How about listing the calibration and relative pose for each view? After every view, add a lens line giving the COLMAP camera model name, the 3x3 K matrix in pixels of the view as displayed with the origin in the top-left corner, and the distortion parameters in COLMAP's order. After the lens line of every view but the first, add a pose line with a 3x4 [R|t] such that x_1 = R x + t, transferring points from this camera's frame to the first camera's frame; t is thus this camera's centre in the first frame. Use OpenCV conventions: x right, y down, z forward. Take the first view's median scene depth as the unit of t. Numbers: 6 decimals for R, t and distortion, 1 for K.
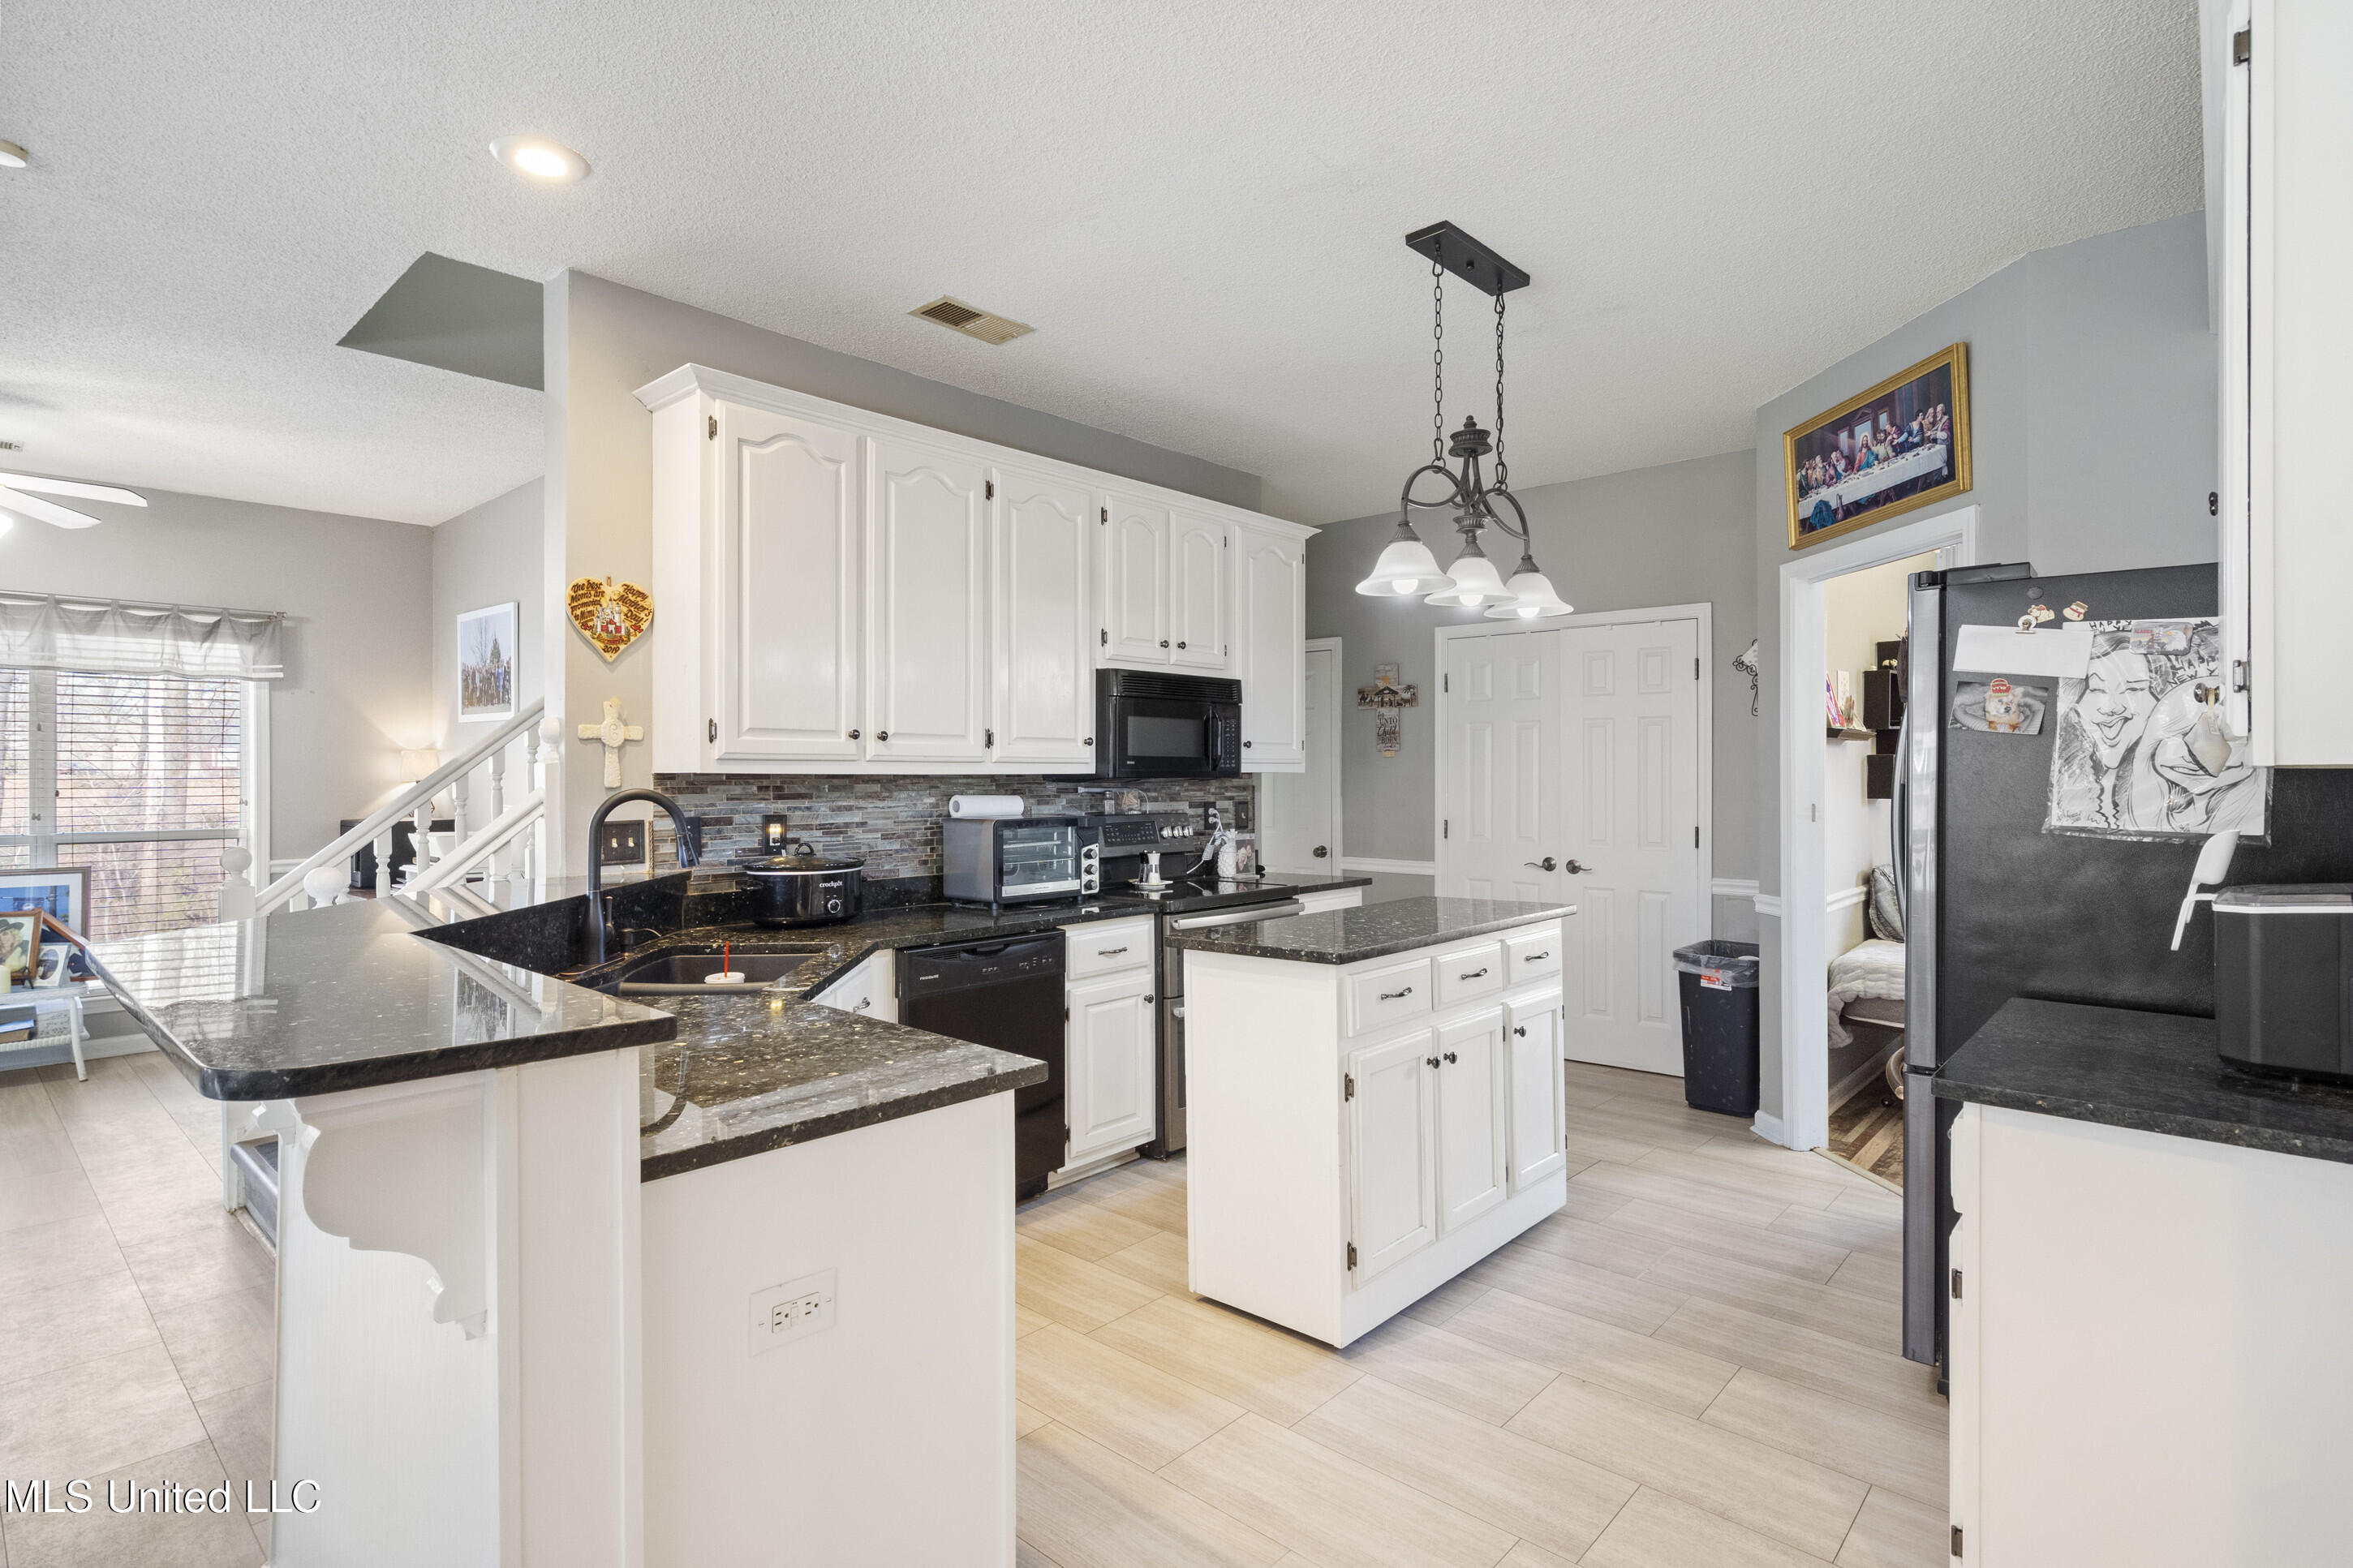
lens RADIAL K [[1183.1, 0, 1176.5], [0, 1183.1, 784.0], [0, 0, 1]] dist [-0.003955, -0.000190]
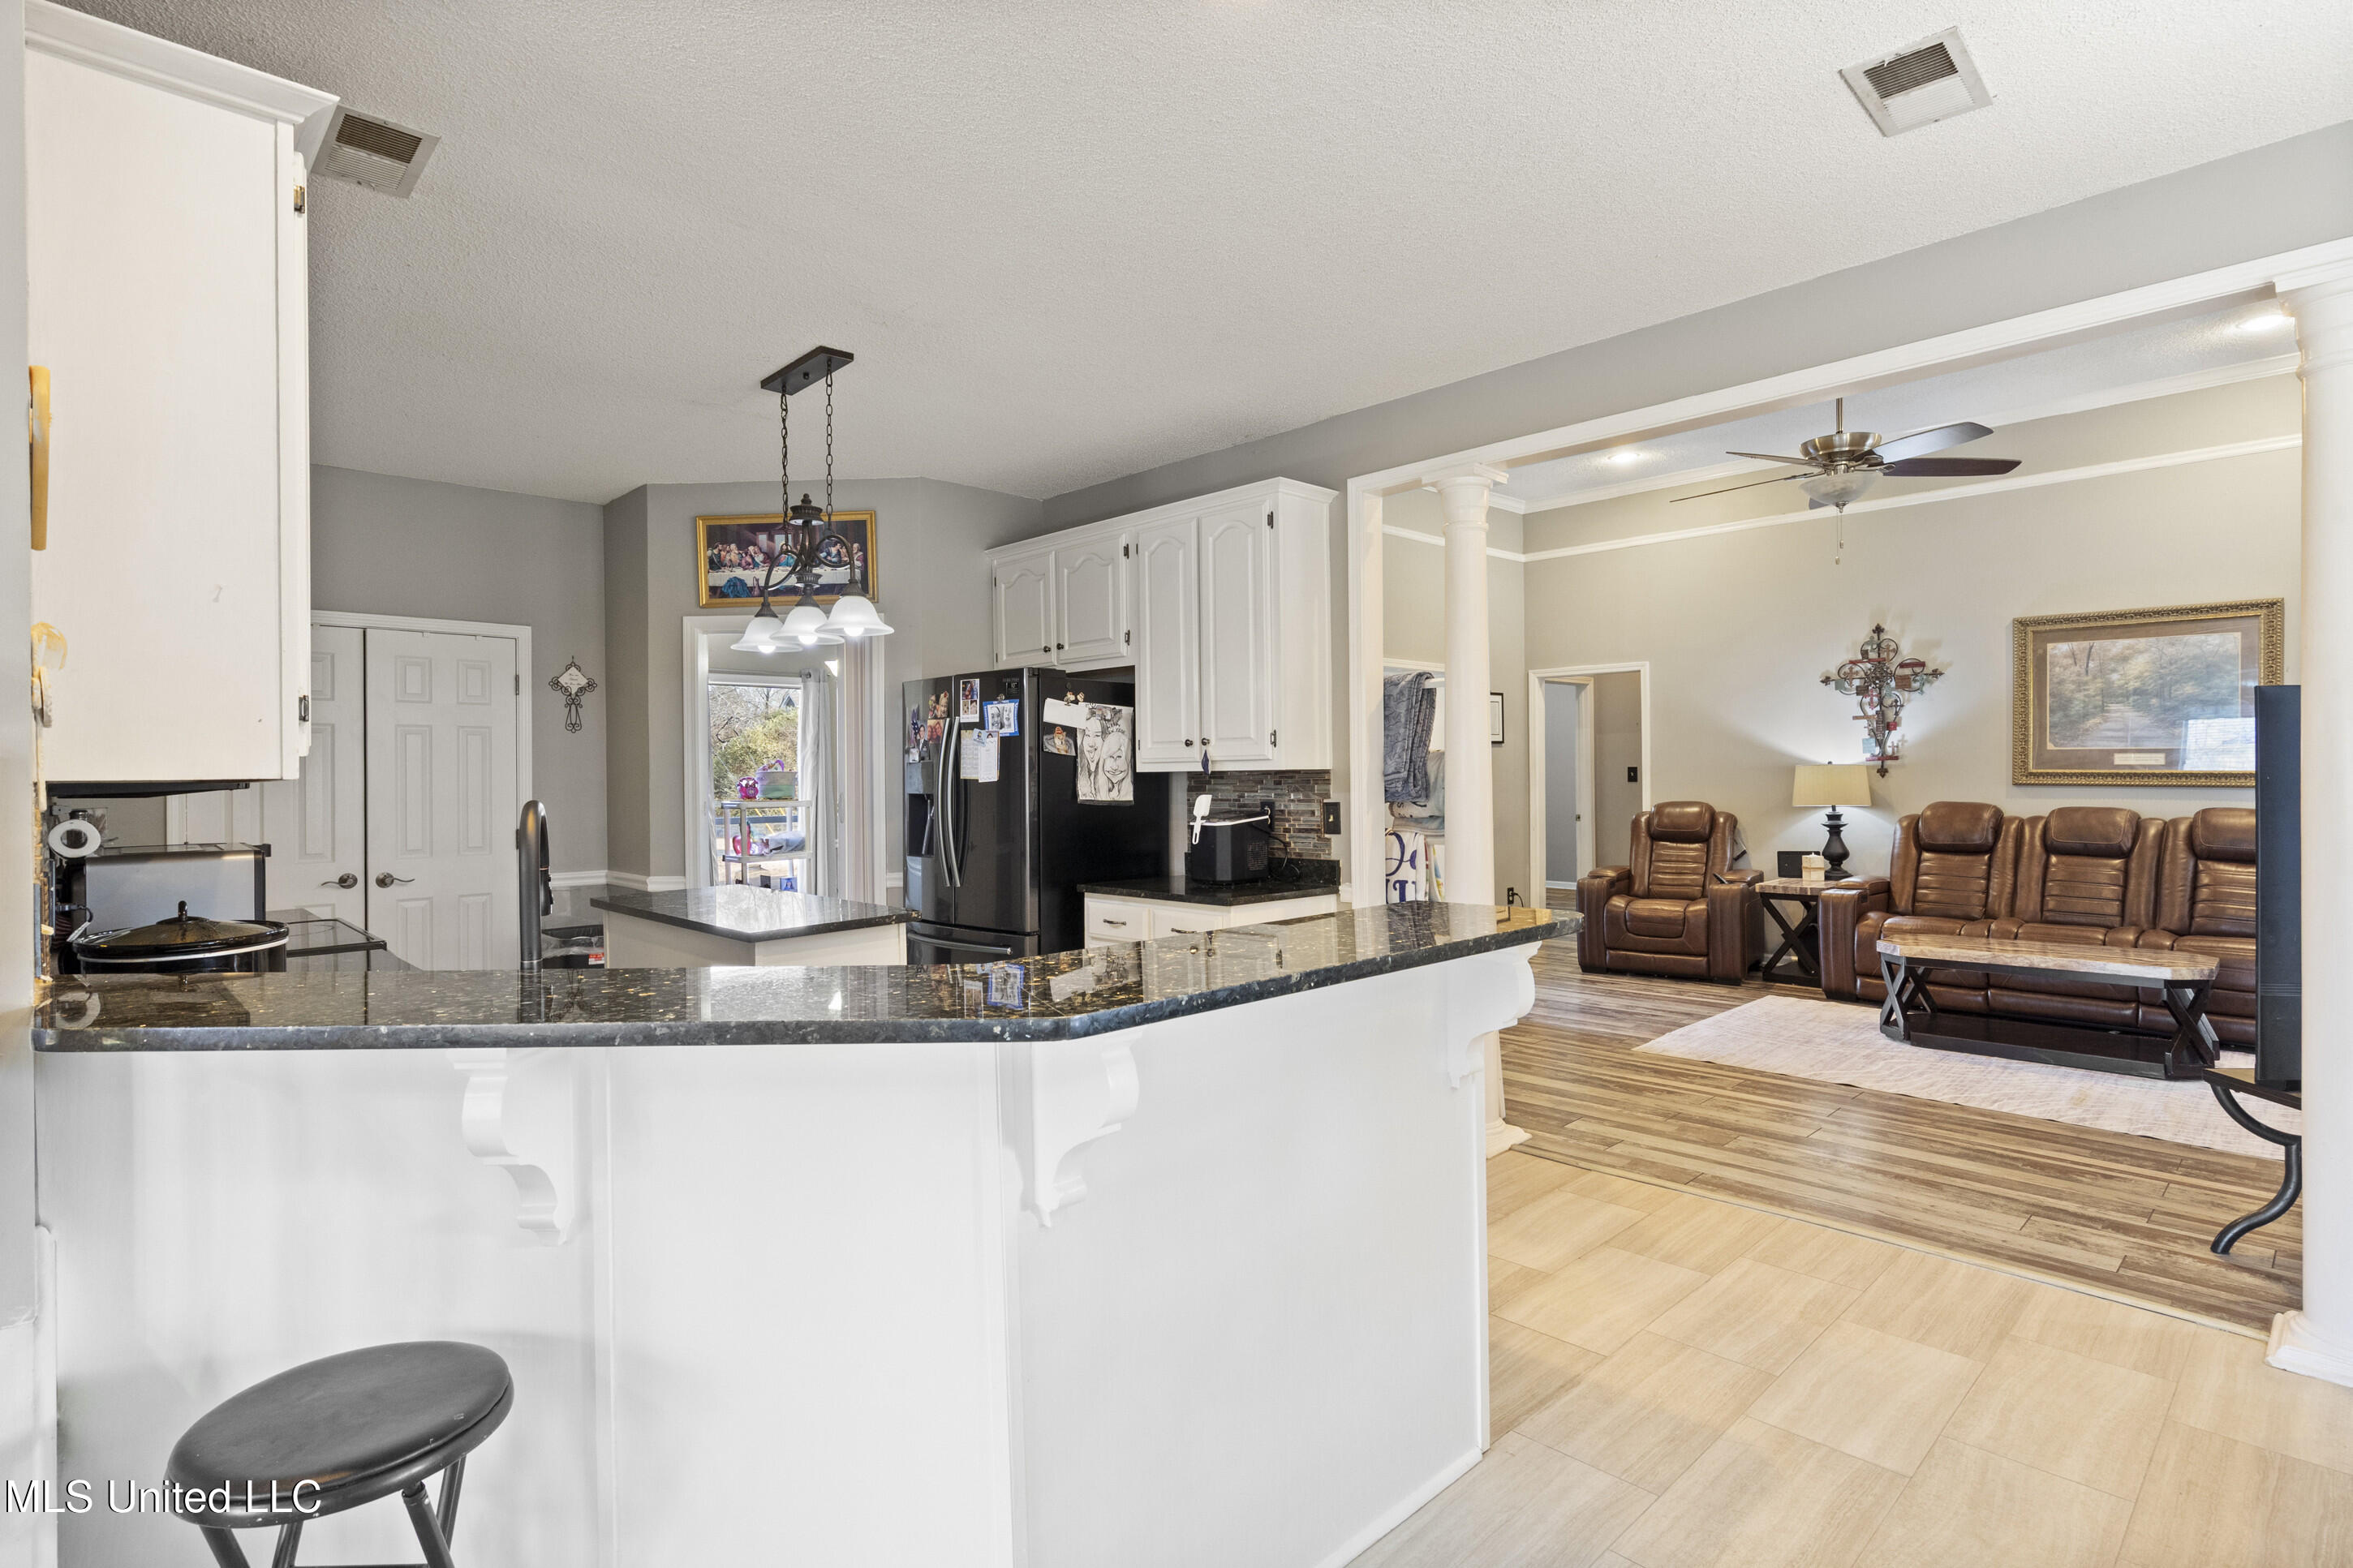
lens RADIAL K [[1149.5, 0, 1168.6], [0, 1149.5, 771.8], [0, 0, 1]] dist [0.005553, 0.000966]
pose [[0.076706, 0.000567, 0.997054, -0.718877], [0.019533, 0.999807, -0.002072, -0.003937], [-0.996862, 0.019634, 0.076680, 0.397728]]
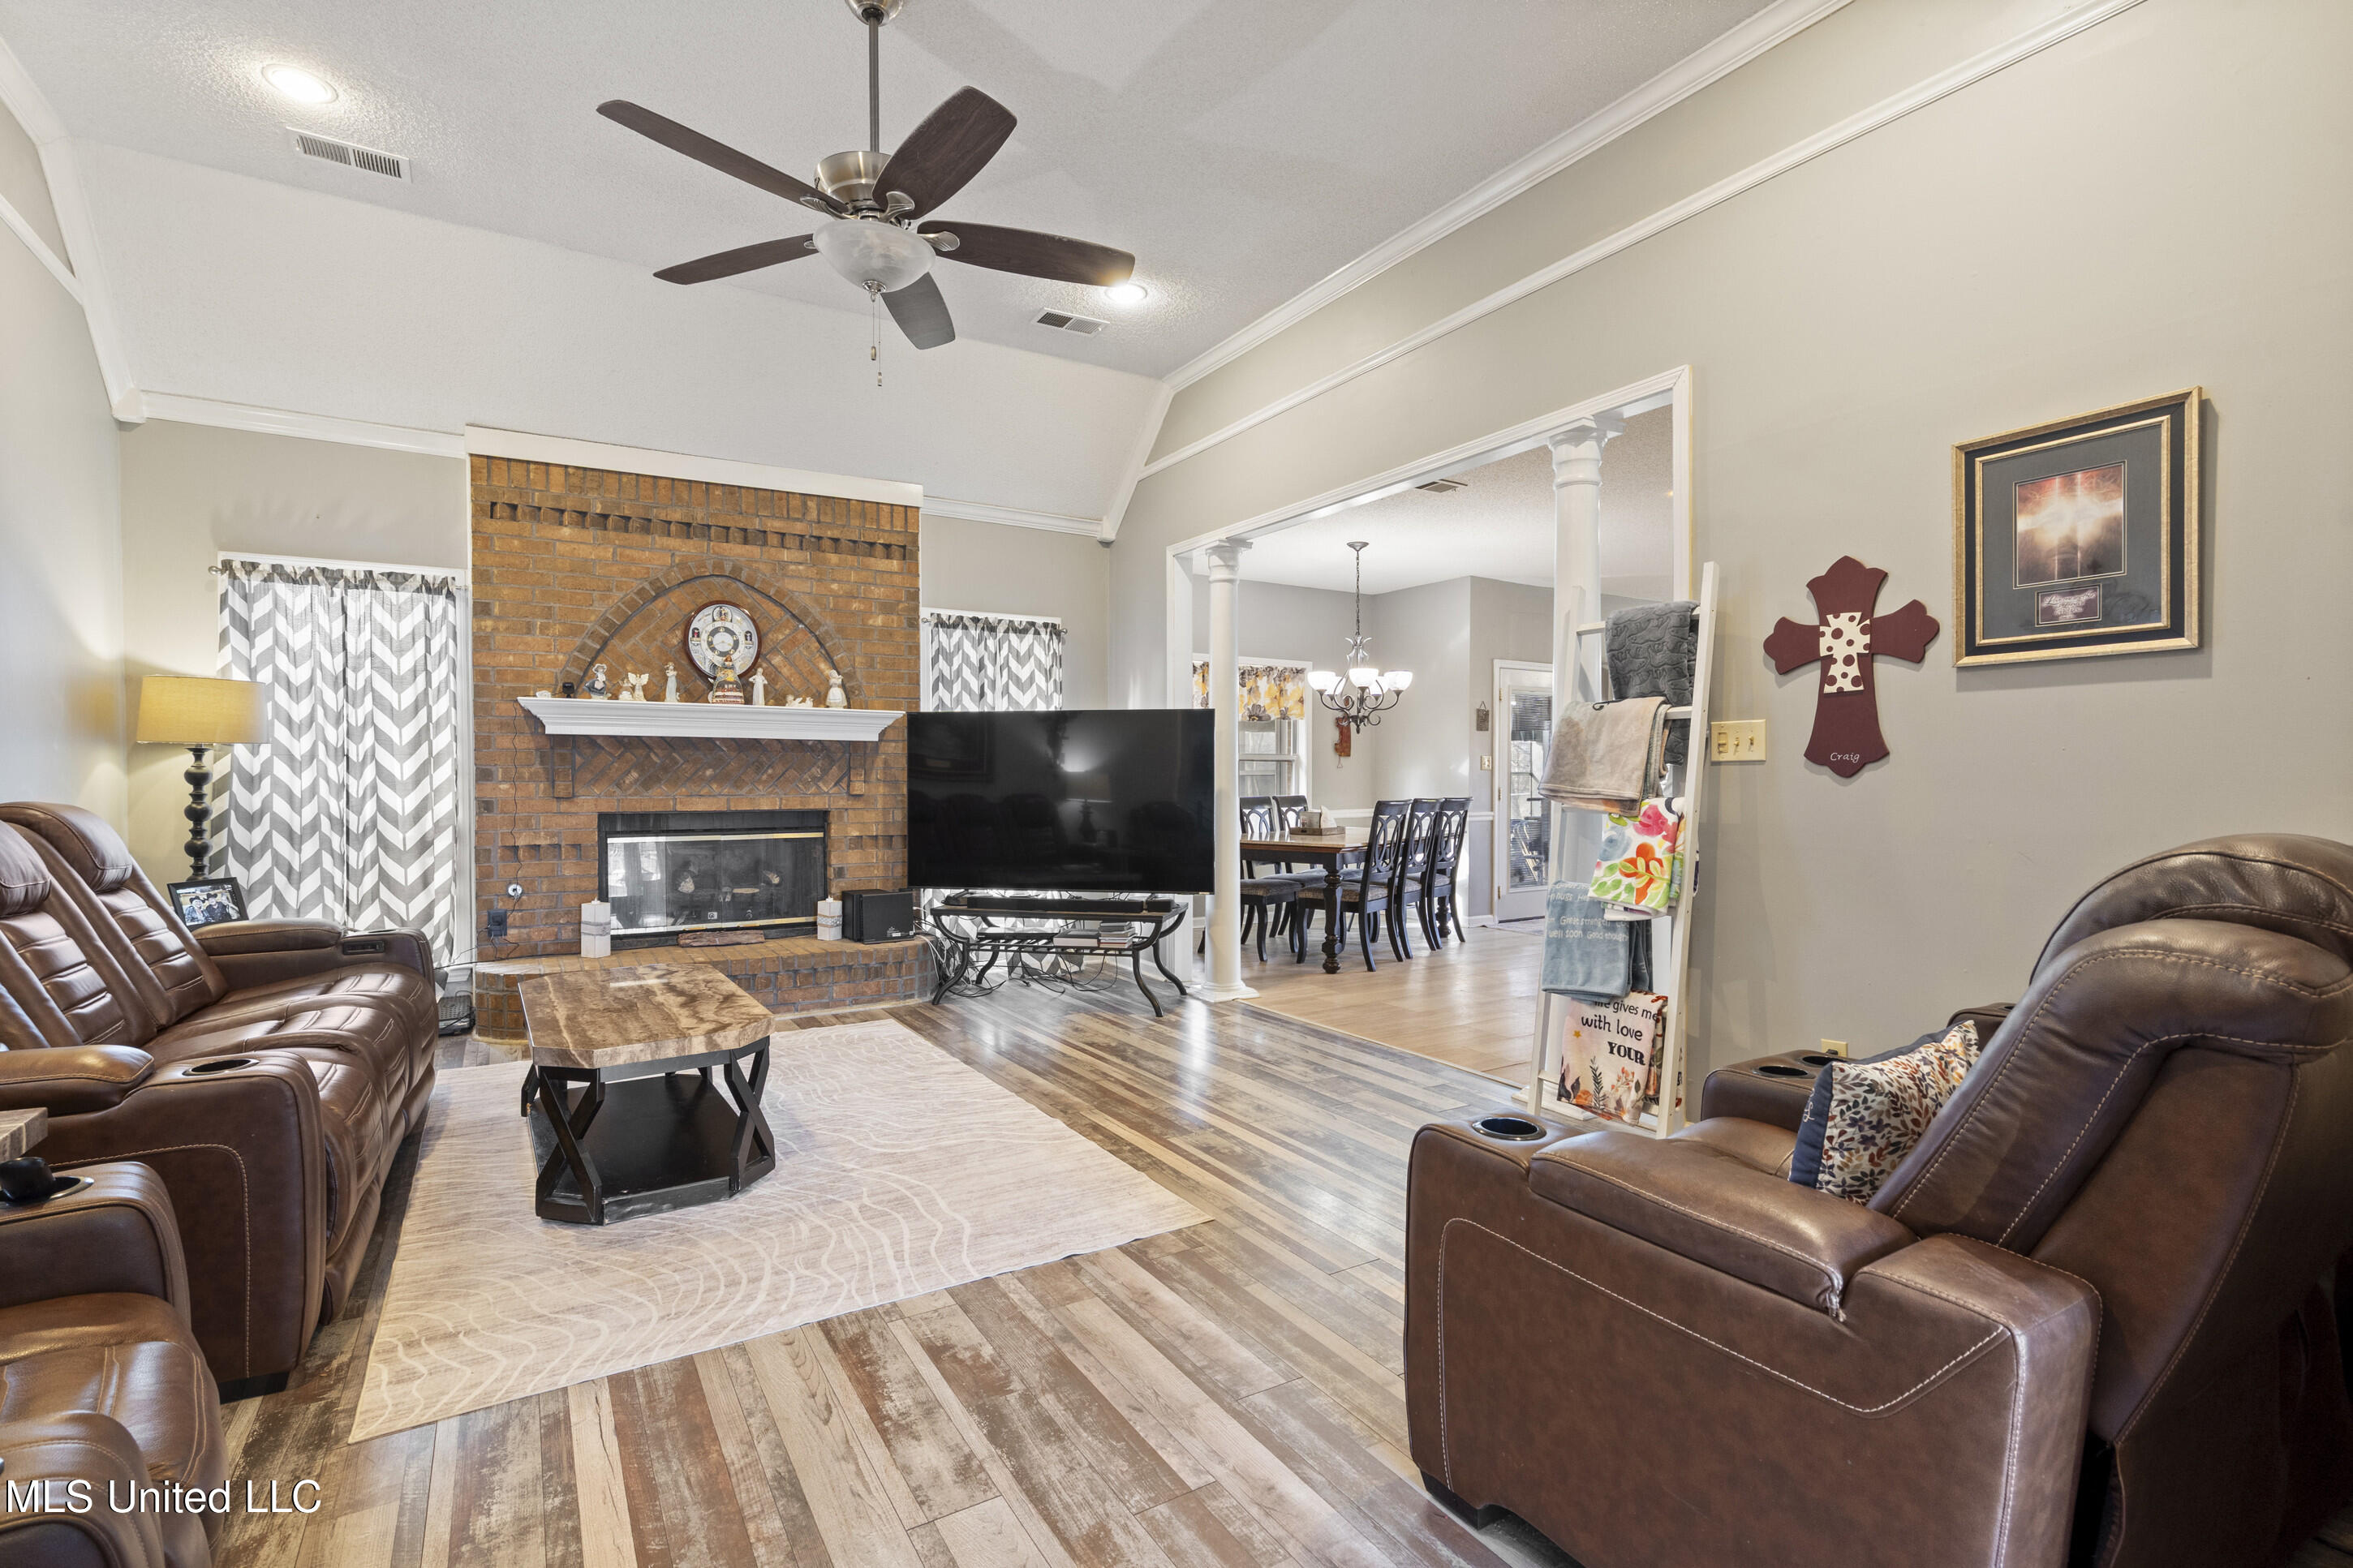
lens RADIAL K [[1064.9, 0, 1176.5], [0, 1064.9, 784.0], [0, 0, 1]] dist [0.001420, 0.000101]
pose [[-0.274867, 0.002834, -0.961478, 1.280840], [-0.008746, 0.999947, 0.005447, 0.042082], [0.961443, 0.009906, -0.274827, 0.137565]]
